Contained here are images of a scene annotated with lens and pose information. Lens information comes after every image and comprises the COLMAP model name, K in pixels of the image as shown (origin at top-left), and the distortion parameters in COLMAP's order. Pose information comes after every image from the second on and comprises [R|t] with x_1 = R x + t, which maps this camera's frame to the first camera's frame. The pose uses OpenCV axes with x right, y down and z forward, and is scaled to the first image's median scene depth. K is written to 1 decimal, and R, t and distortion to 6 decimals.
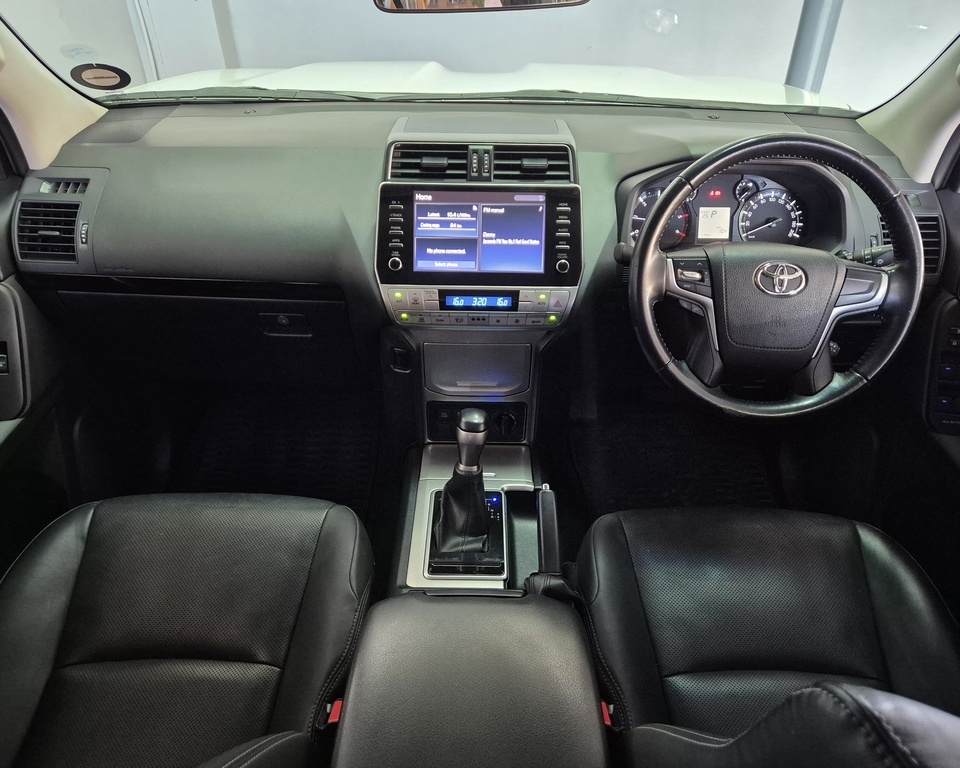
lens RADIAL K [[676.5, 0, 480.0], [0, 676.5, 384.0], [0, 0, 1]] dist [-0.000007, 0.000588]
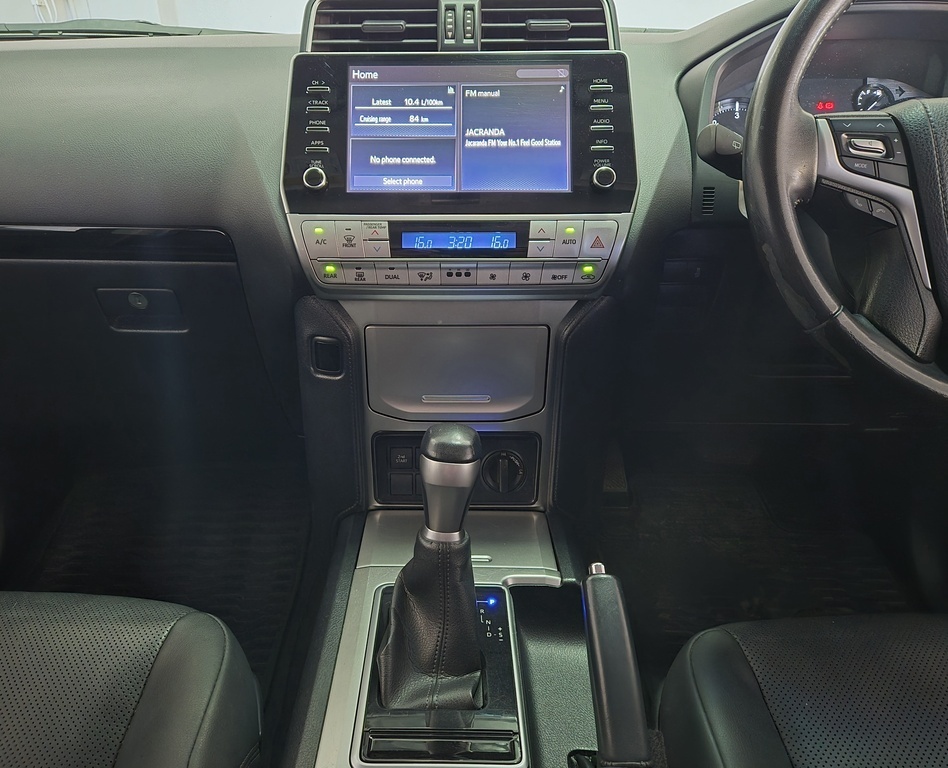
lens RADIAL K [[687.6, 0, 441.2], [0, 687.6, 382.7], [0, 0, 1]] dist [0.003392, 0.000807]
pose [[0.999852, -0.009541, -0.014290, -0.009816], [0.006933, 0.984974, -0.172564, 0.096884], [0.015721, 0.172440, 0.984895, 0.445976]]
